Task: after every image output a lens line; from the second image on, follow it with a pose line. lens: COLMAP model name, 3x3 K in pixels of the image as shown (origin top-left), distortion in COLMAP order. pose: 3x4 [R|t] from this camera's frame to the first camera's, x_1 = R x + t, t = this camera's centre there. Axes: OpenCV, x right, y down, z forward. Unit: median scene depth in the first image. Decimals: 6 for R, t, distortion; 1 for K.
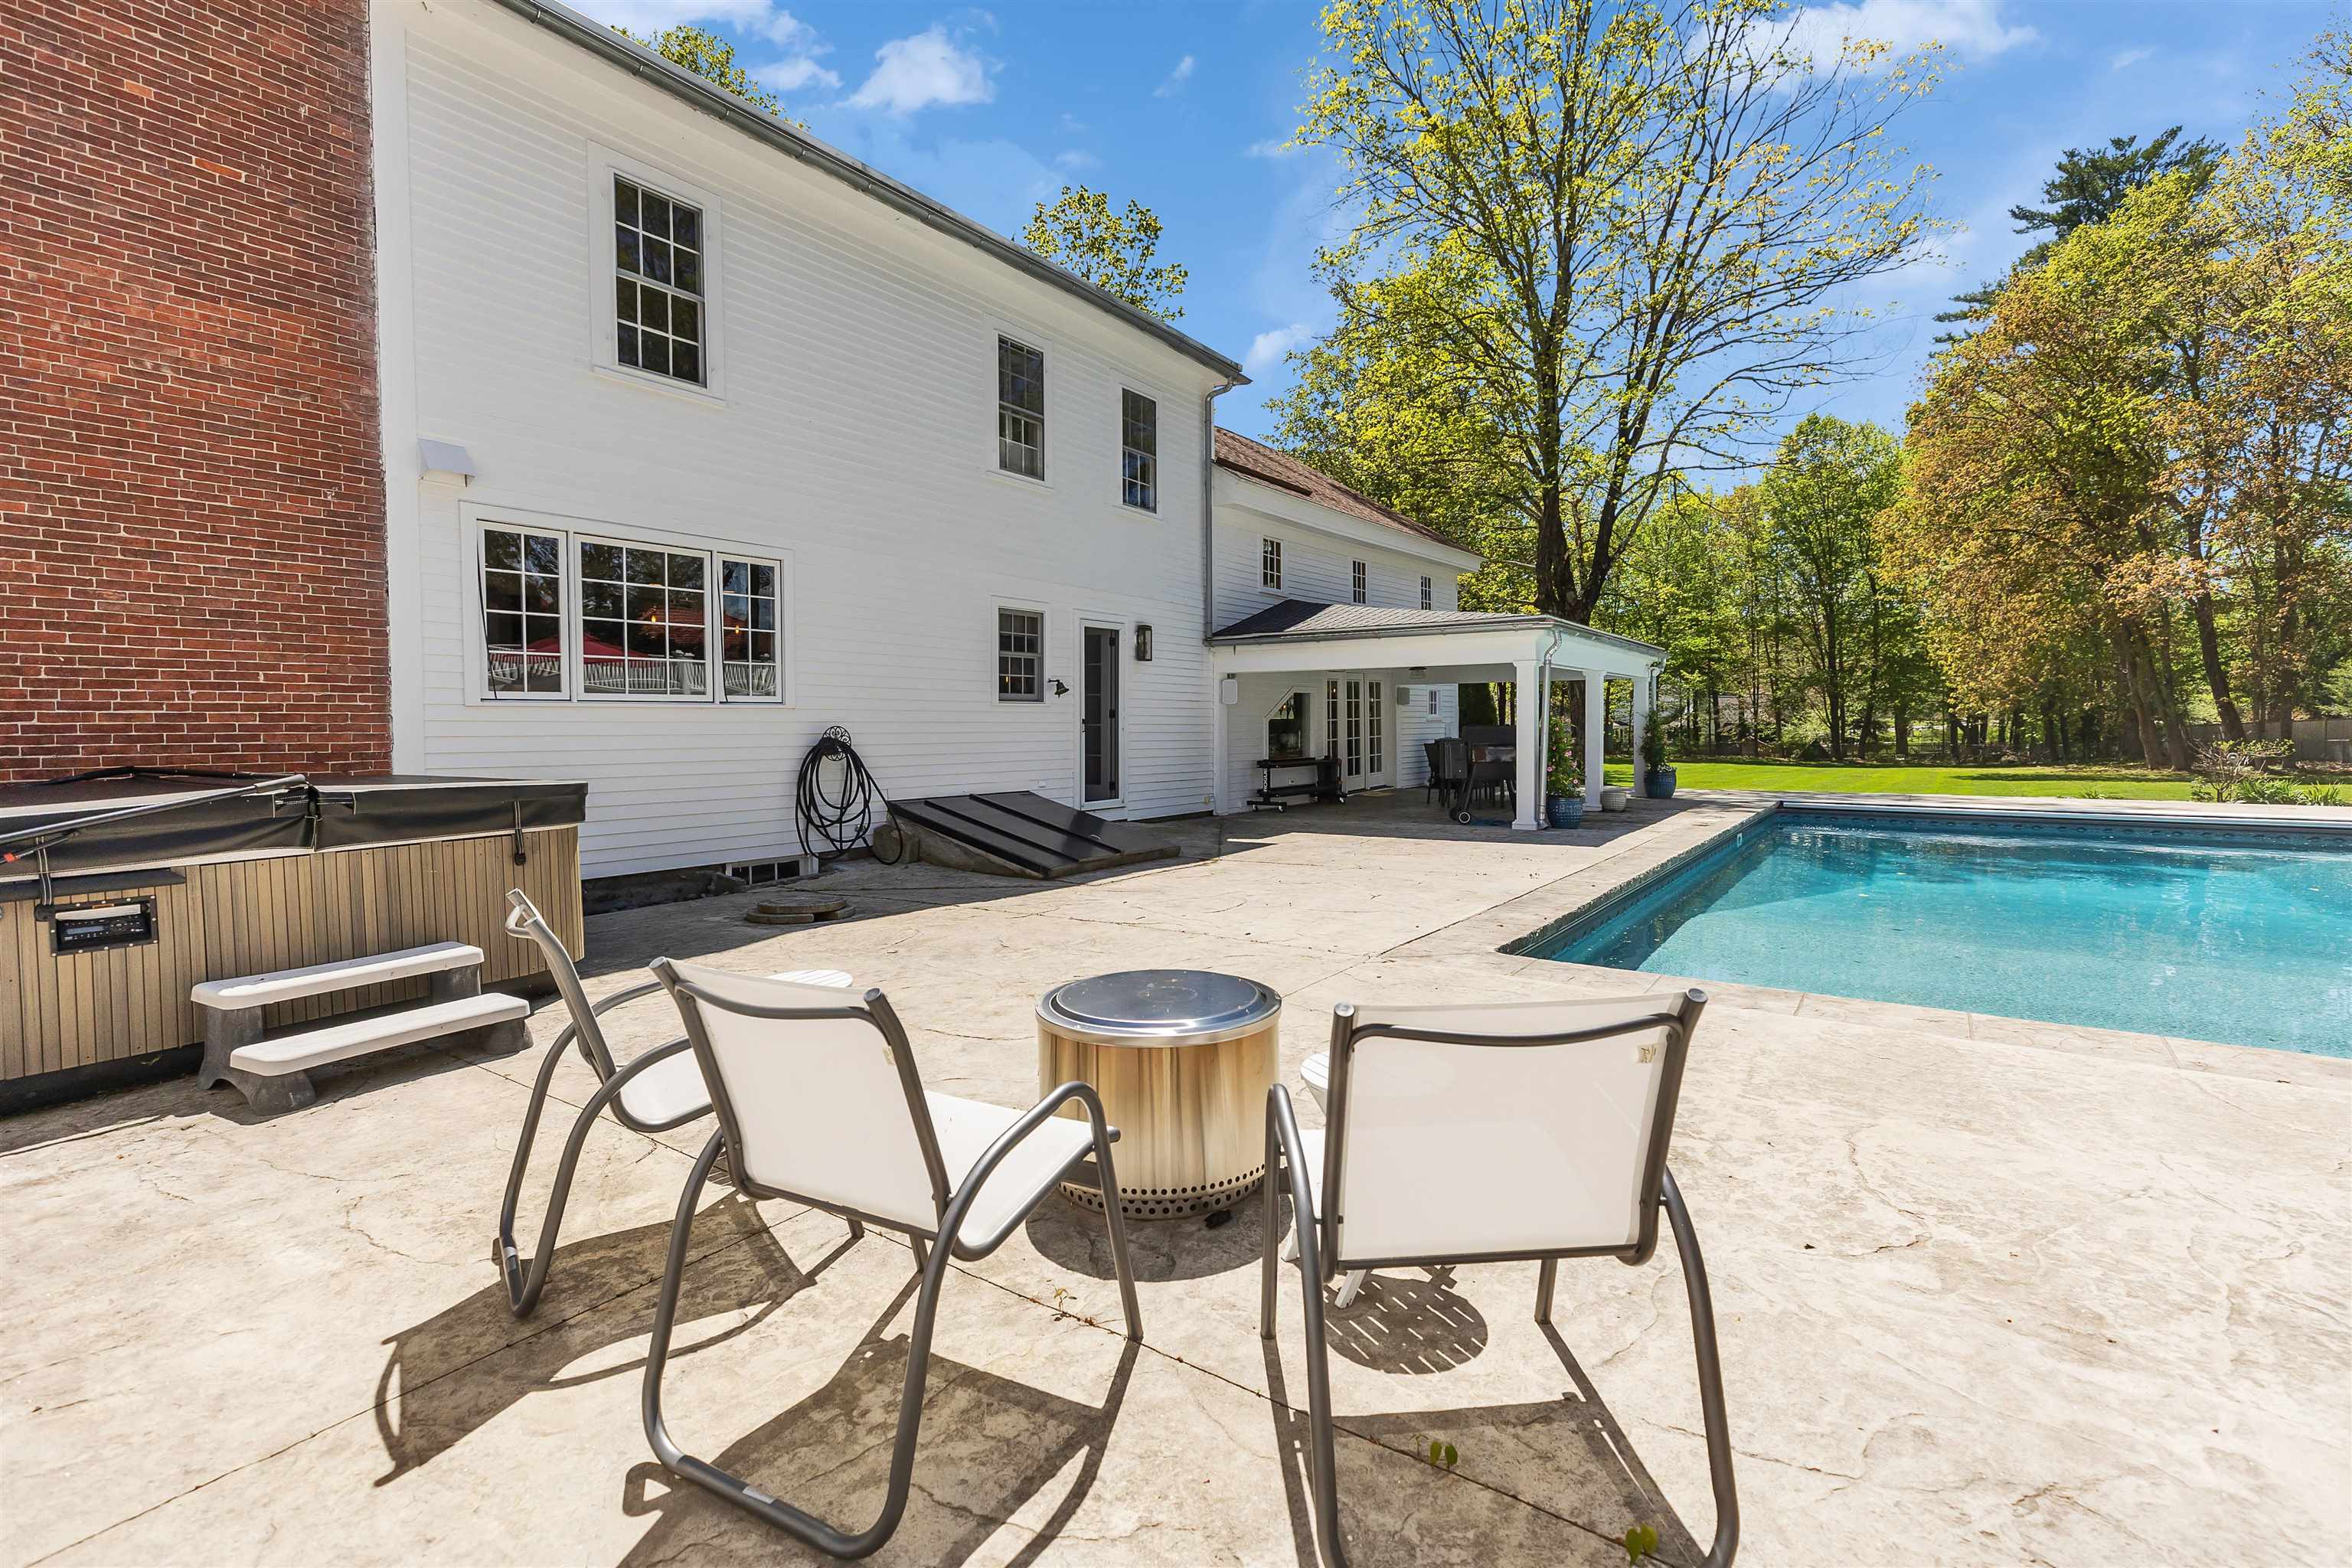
lens RADIAL K [[1051.3, 0, 1170.7], [0, 1051.3, 769.4], [0, 0, 1]] dist [0.005048, 0.000715]
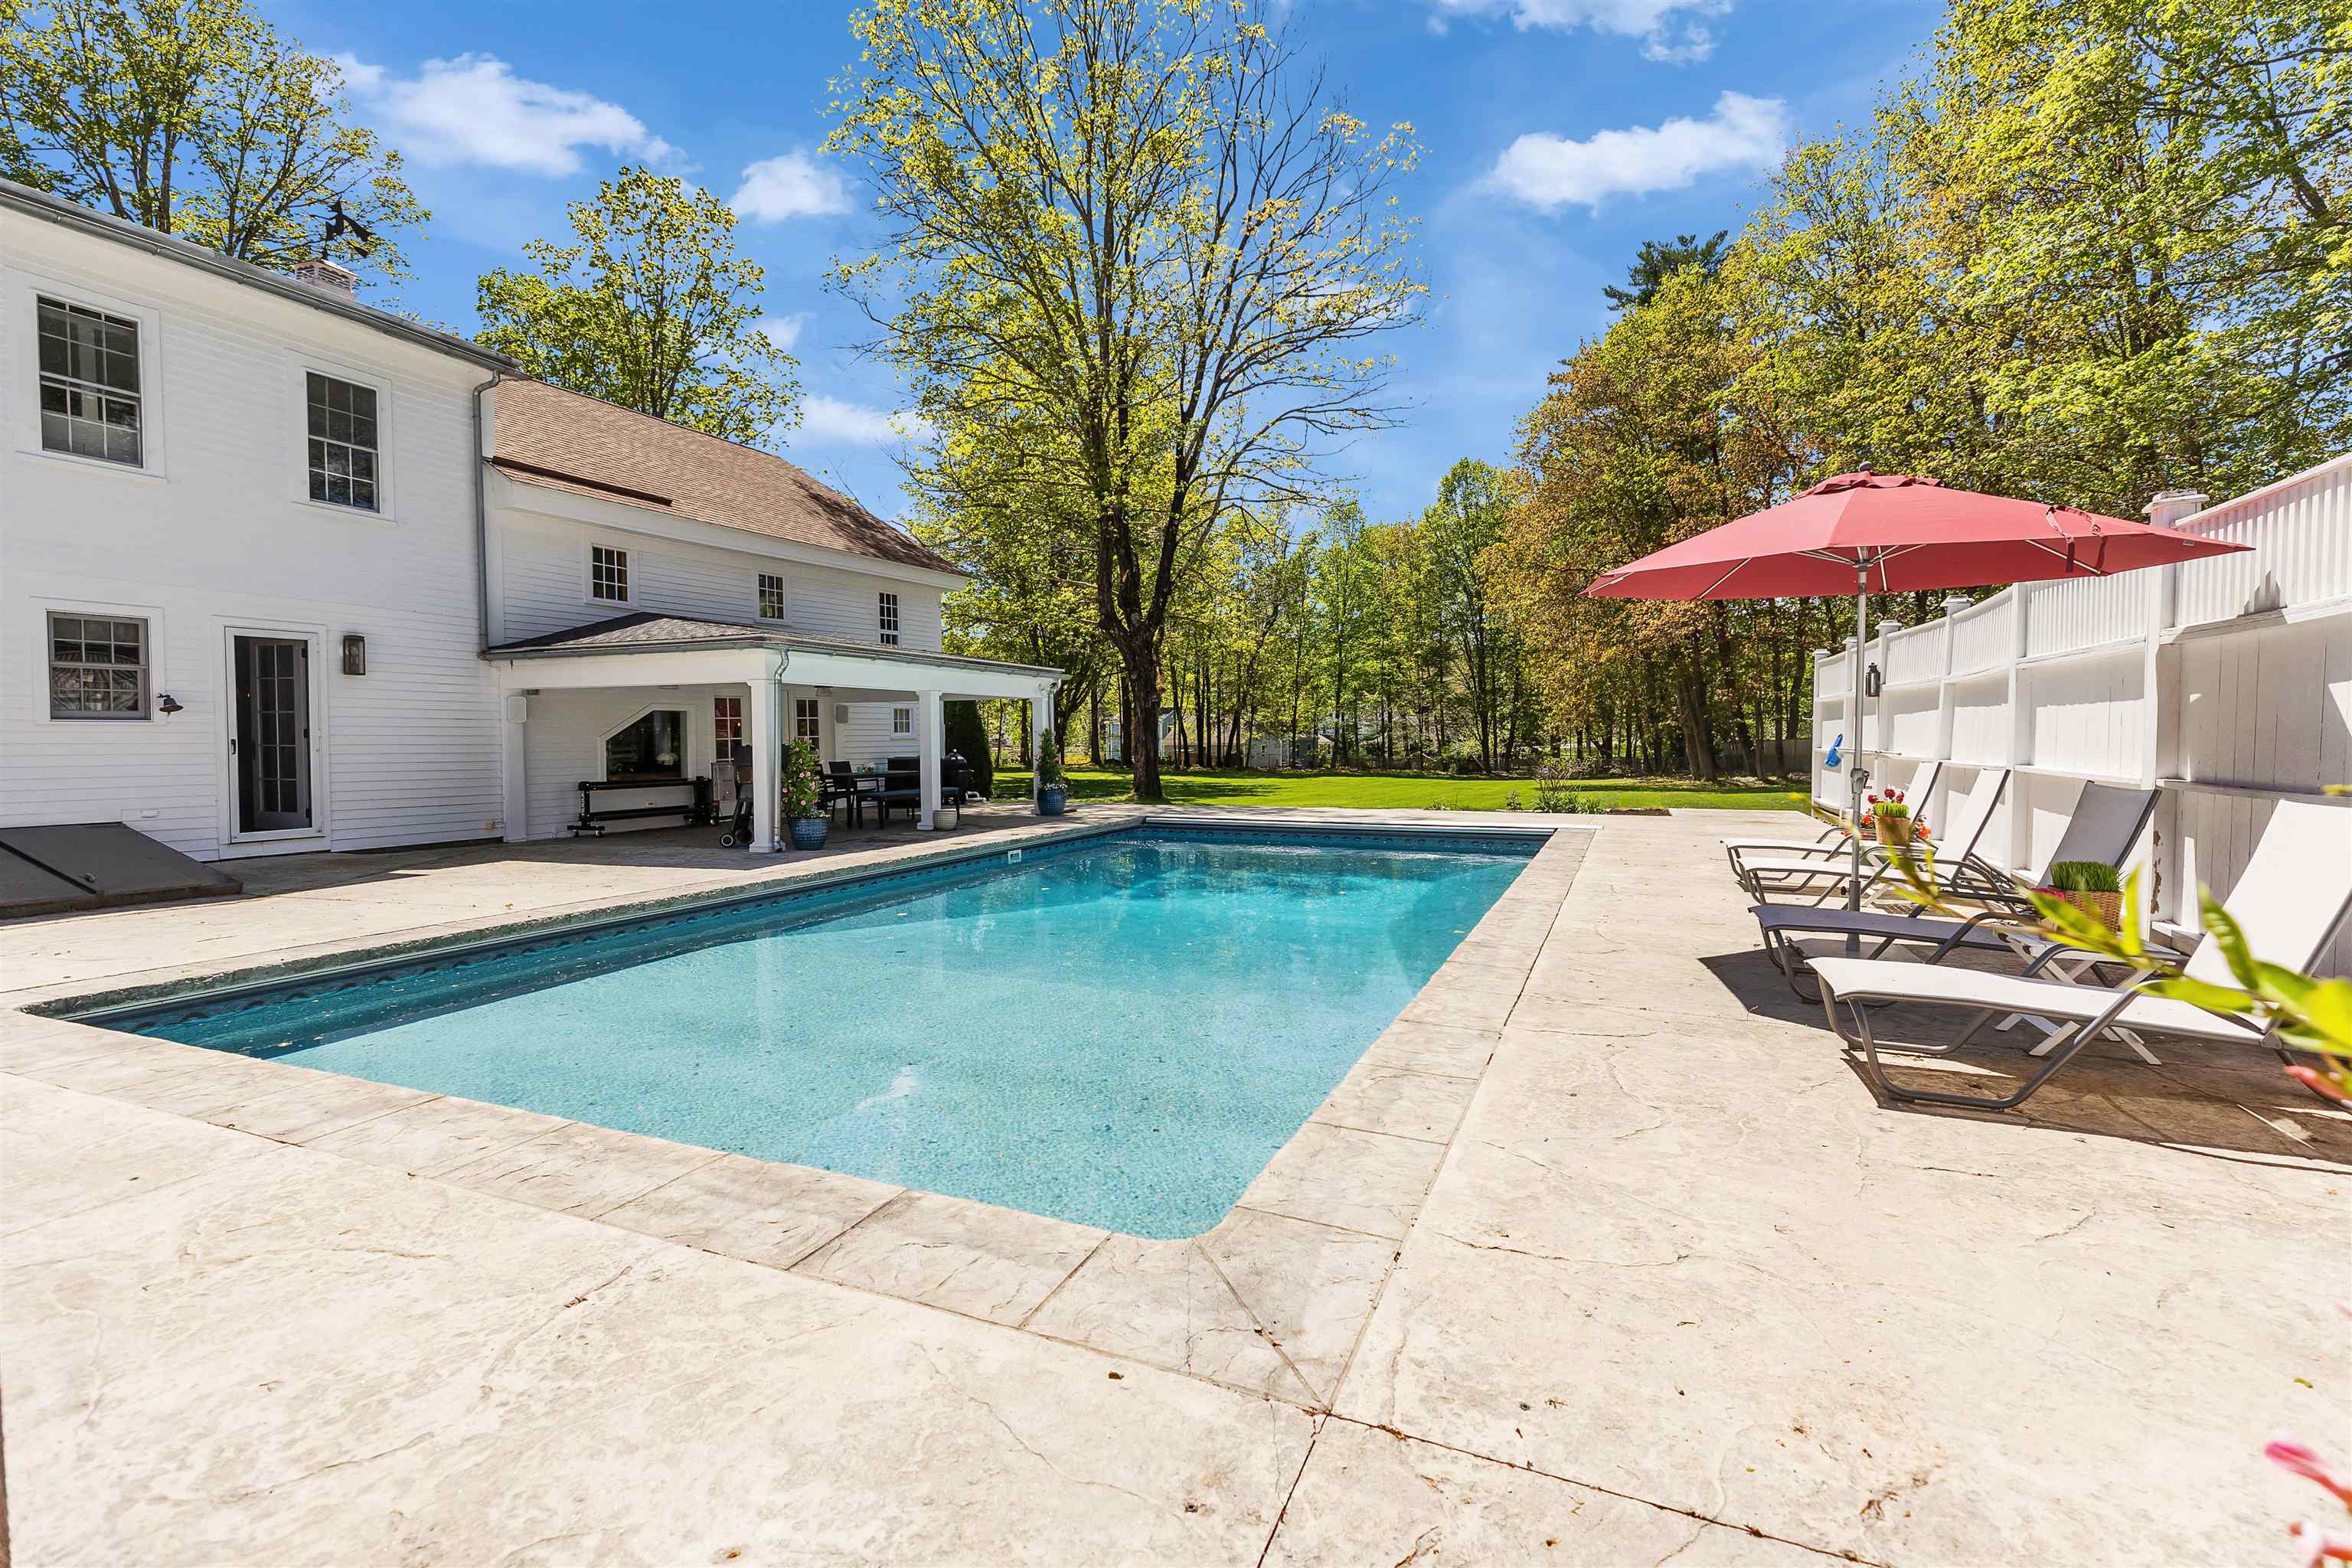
lens RADIAL K [[1057.0, 0, 1169.3], [0, 1057.0, 784.6], [0, 0, 1]] dist [0.005762, 0.000361]
pose [[0.975621, -0.009077, 0.219274, 0.408655], [0.009226, 0.999957, 0.000345, -0.002220], [-0.219268, 0.001687, 0.975663, -0.042042]]
